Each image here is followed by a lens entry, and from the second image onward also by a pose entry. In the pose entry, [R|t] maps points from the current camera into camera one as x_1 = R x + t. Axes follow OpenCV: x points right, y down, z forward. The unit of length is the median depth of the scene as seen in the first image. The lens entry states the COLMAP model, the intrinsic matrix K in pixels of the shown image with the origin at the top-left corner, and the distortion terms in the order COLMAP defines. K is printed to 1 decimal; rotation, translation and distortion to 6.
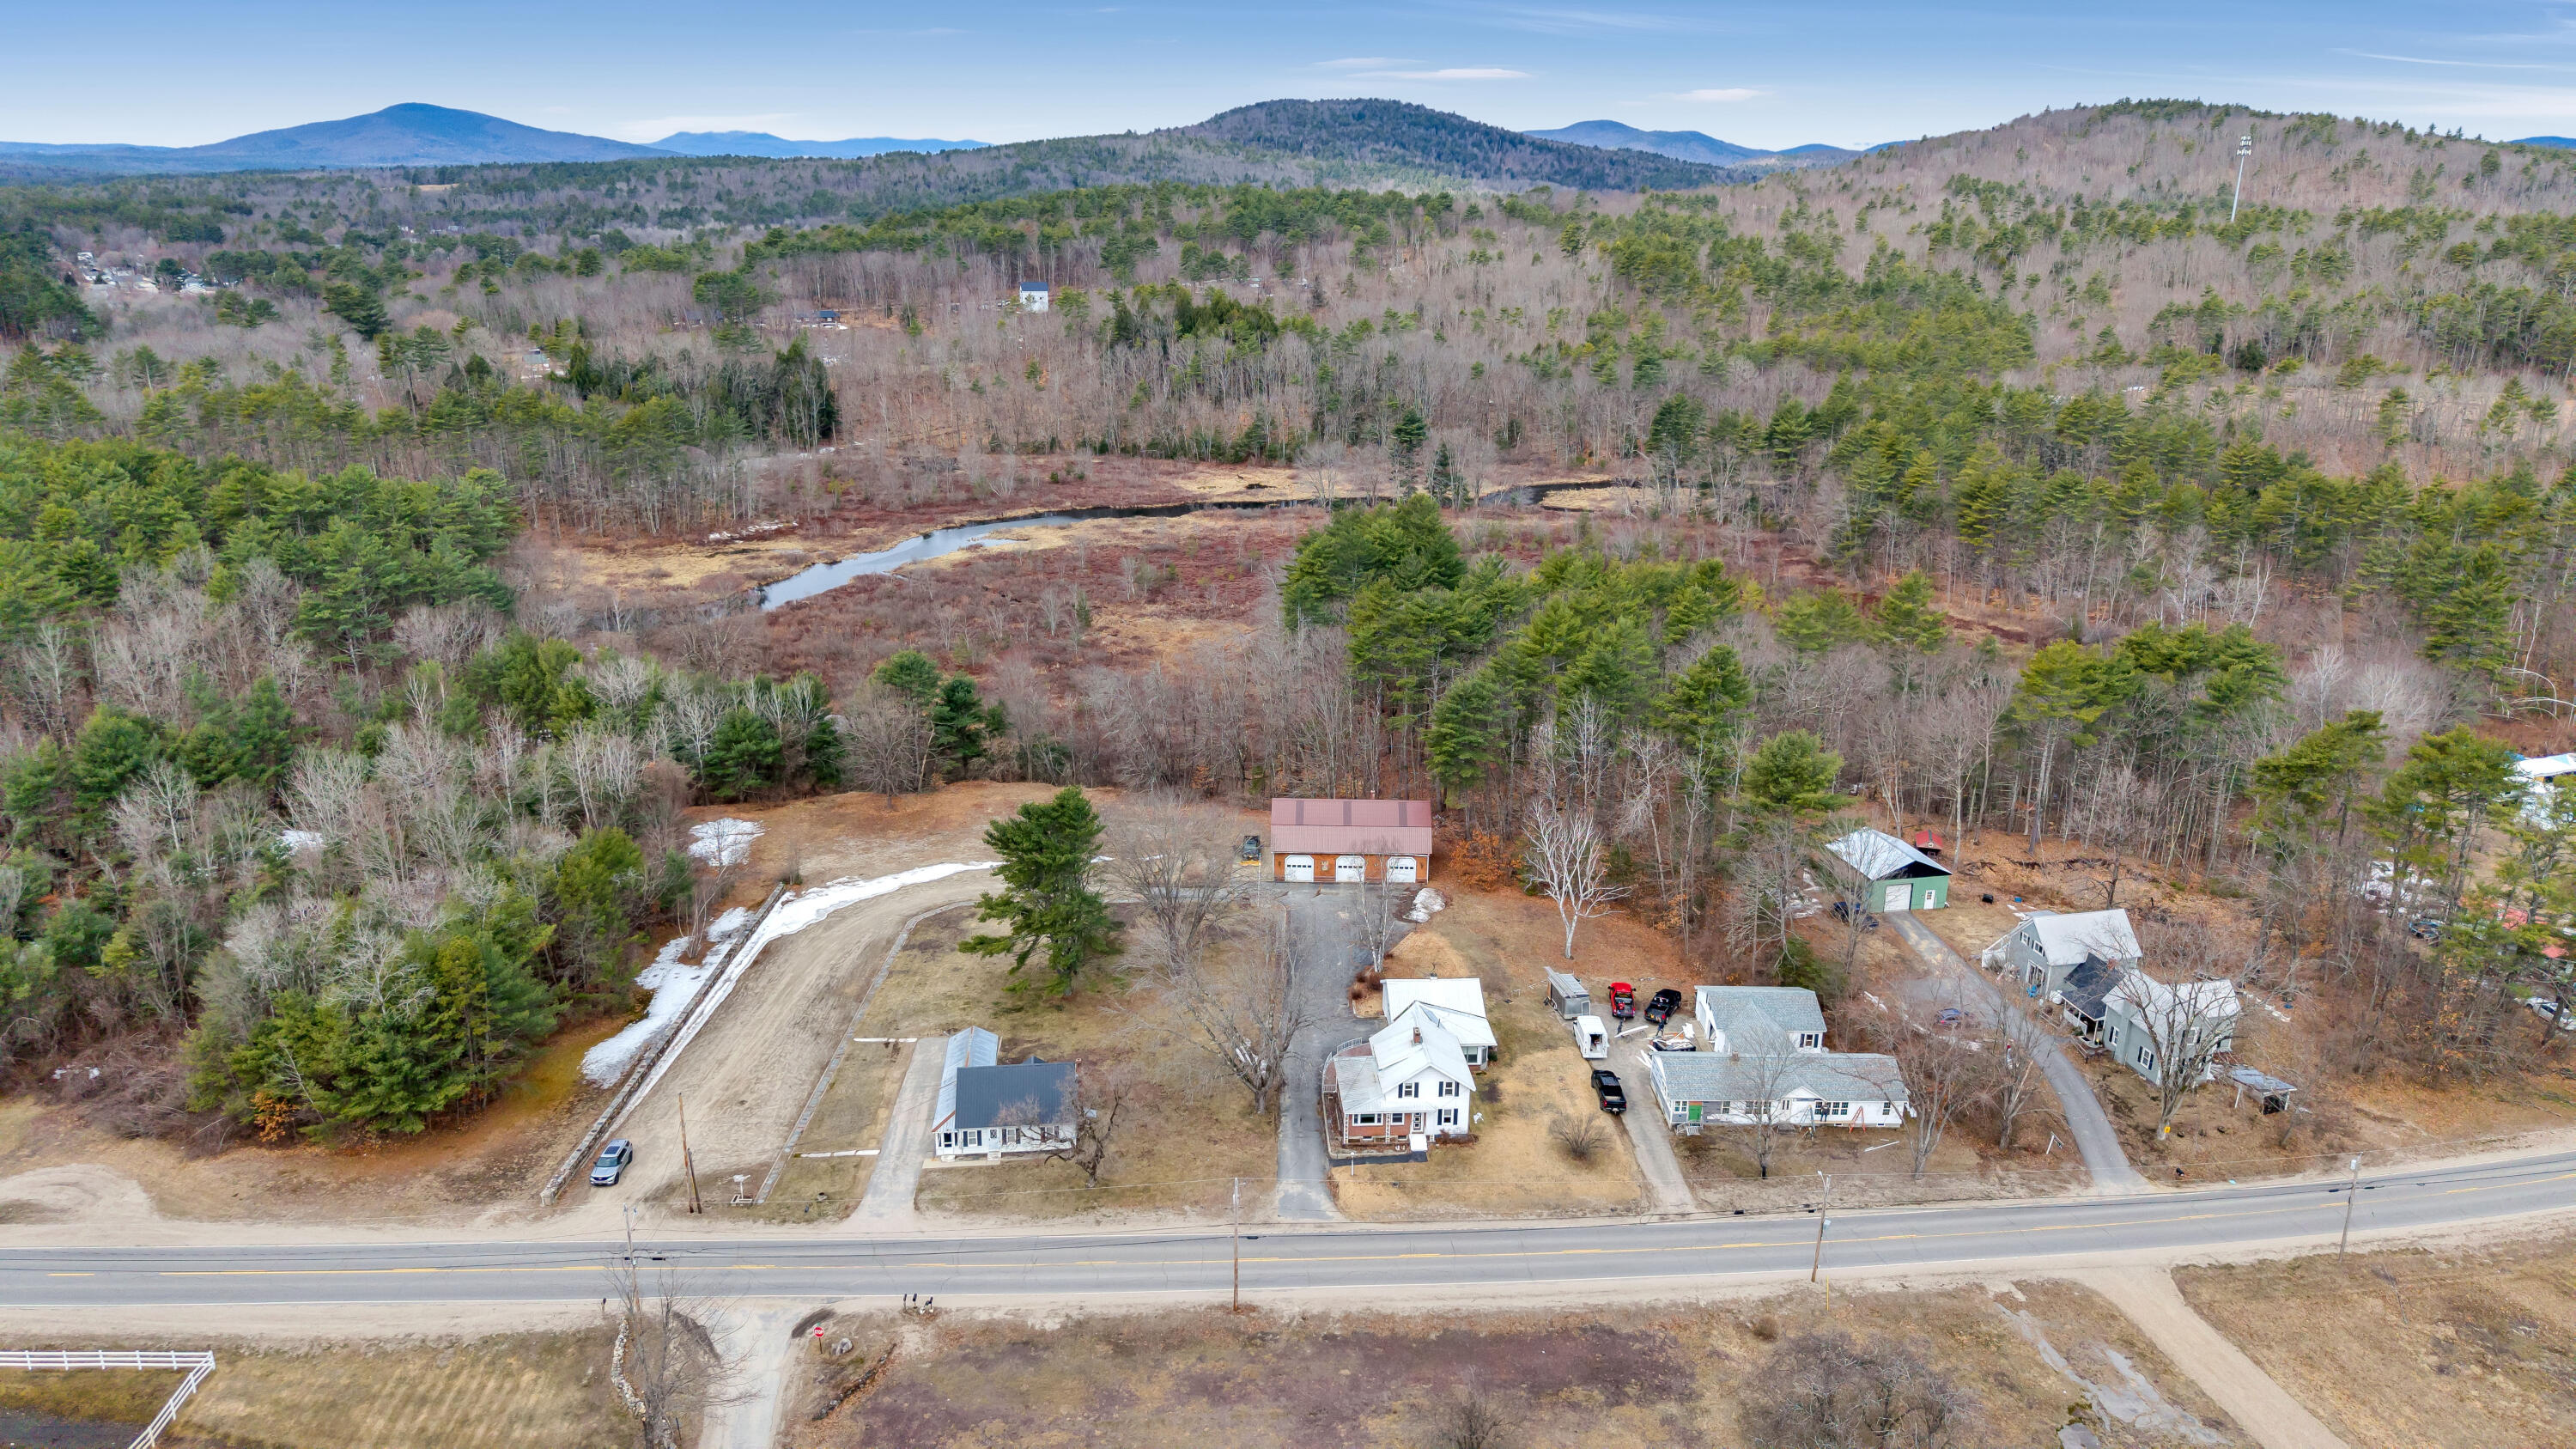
lens RADIAL K [[1713.8, 0, 1286.3], [0, 1713.8, 749.6], [0, 0, 1]] dist [0.041479, -0.053194]
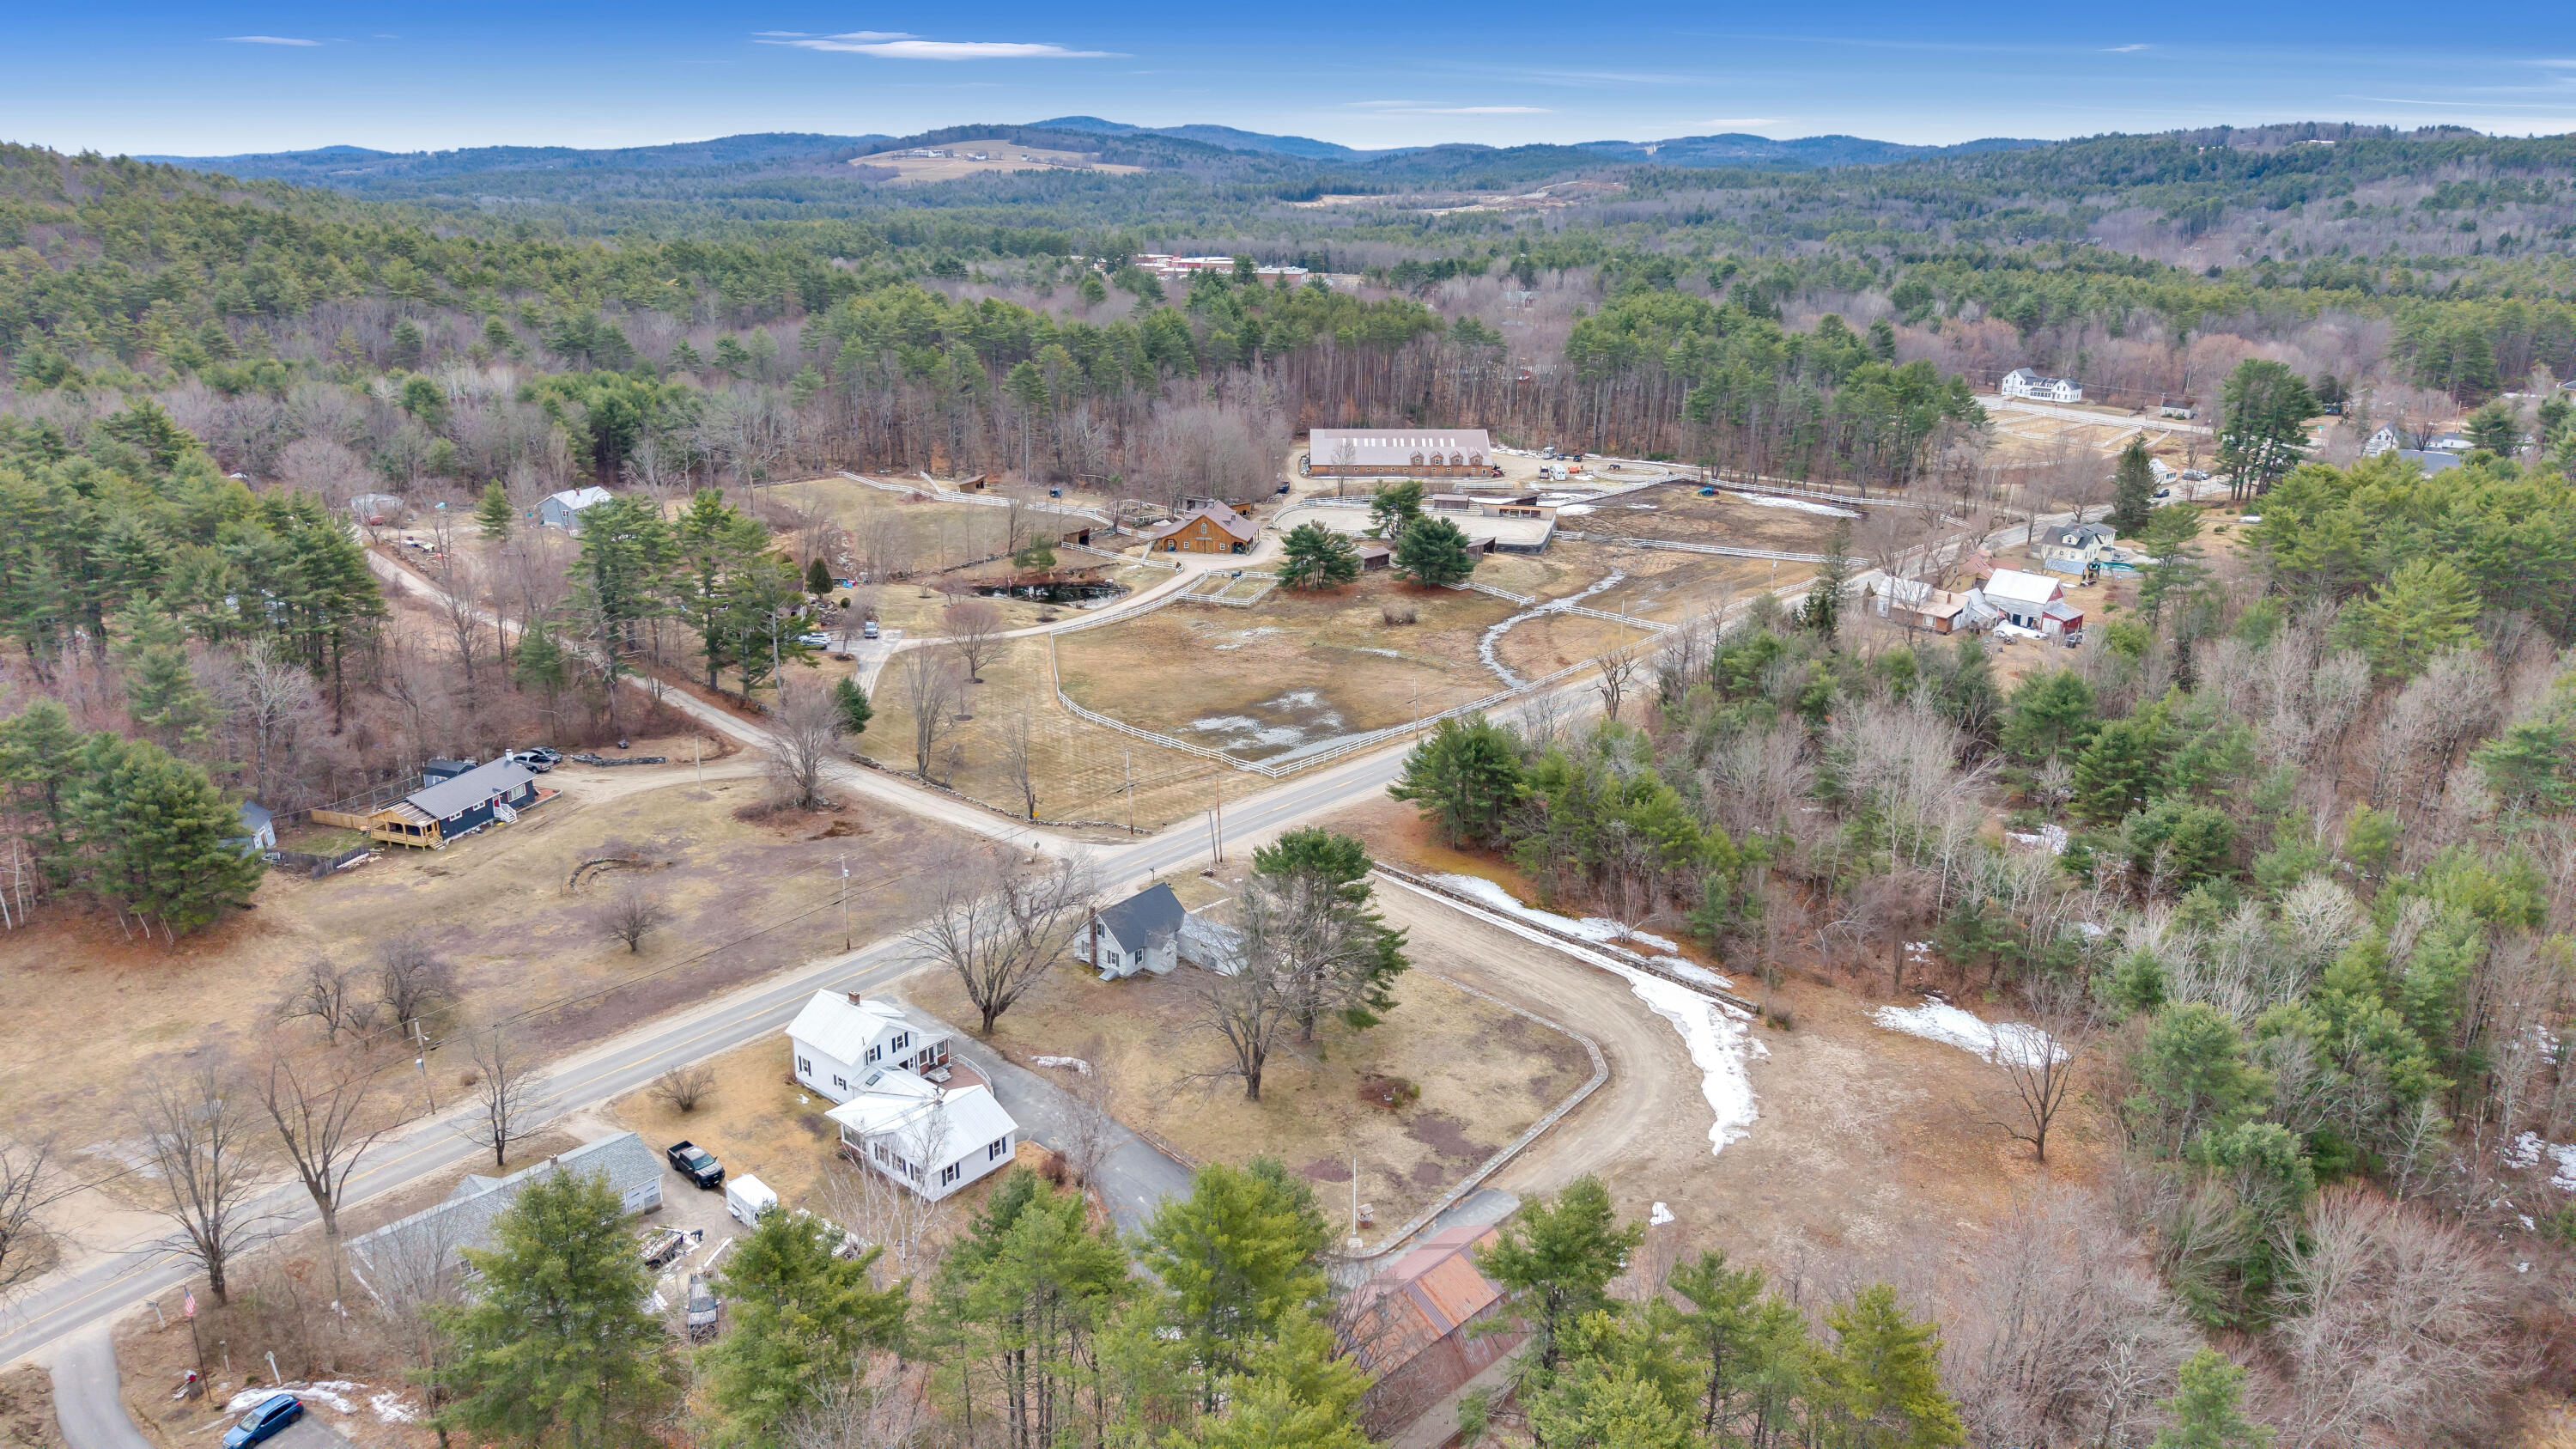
lens RADIAL K [[1713.8, 0, 1286.3], [0, 1713.8, 749.6], [0, 0, 1]] dist [0.041479, -0.053194]
pose [[-0.694440, 0.218795, -0.685479, 0.372821], [-0.241293, 0.826678, 0.508311, -0.354254], [0.677887, 0.518393, -0.521285, 1.072395]]
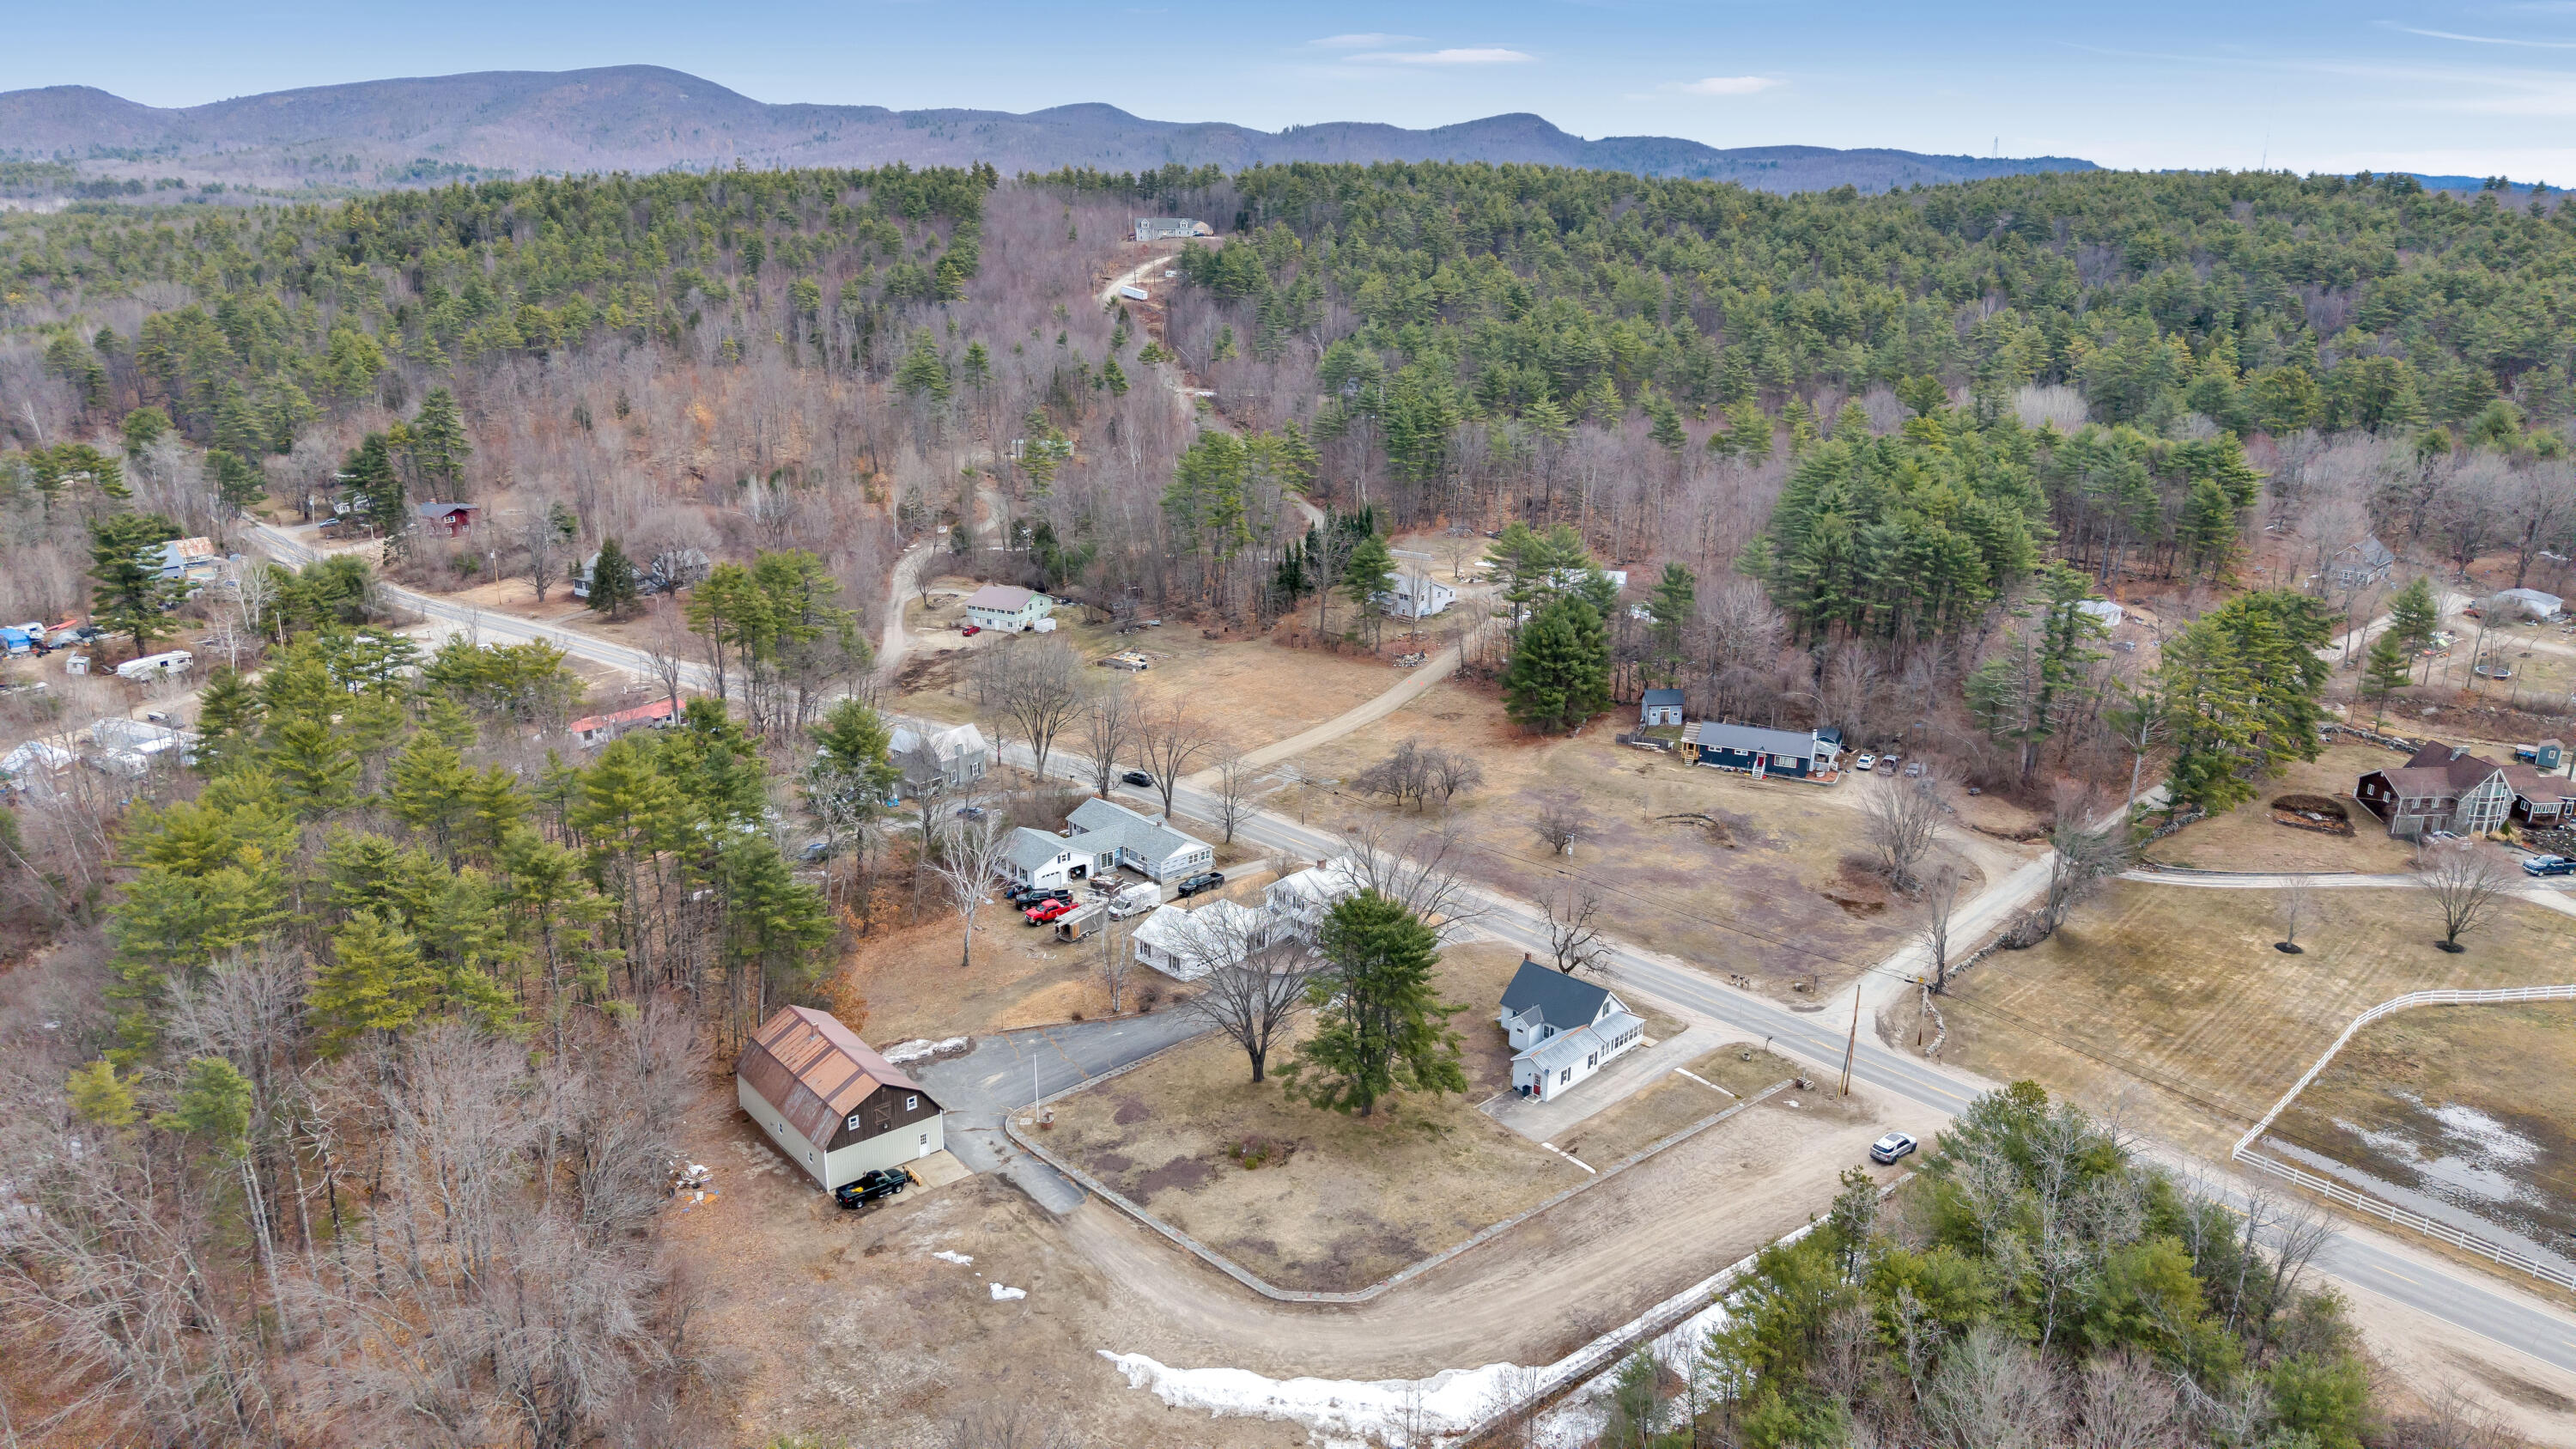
lens RADIAL K [[1724.3, 0, 1288.0], [0, 1724.3, 724.5], [0, 0, 1]] dist [0.036812, -0.044306]
pose [[-0.645250, -0.235392, 0.726803, -0.546289], [0.229240, 0.847854, 0.478114, -0.363106], [-0.728767, 0.475116, -0.493117, 1.058377]]
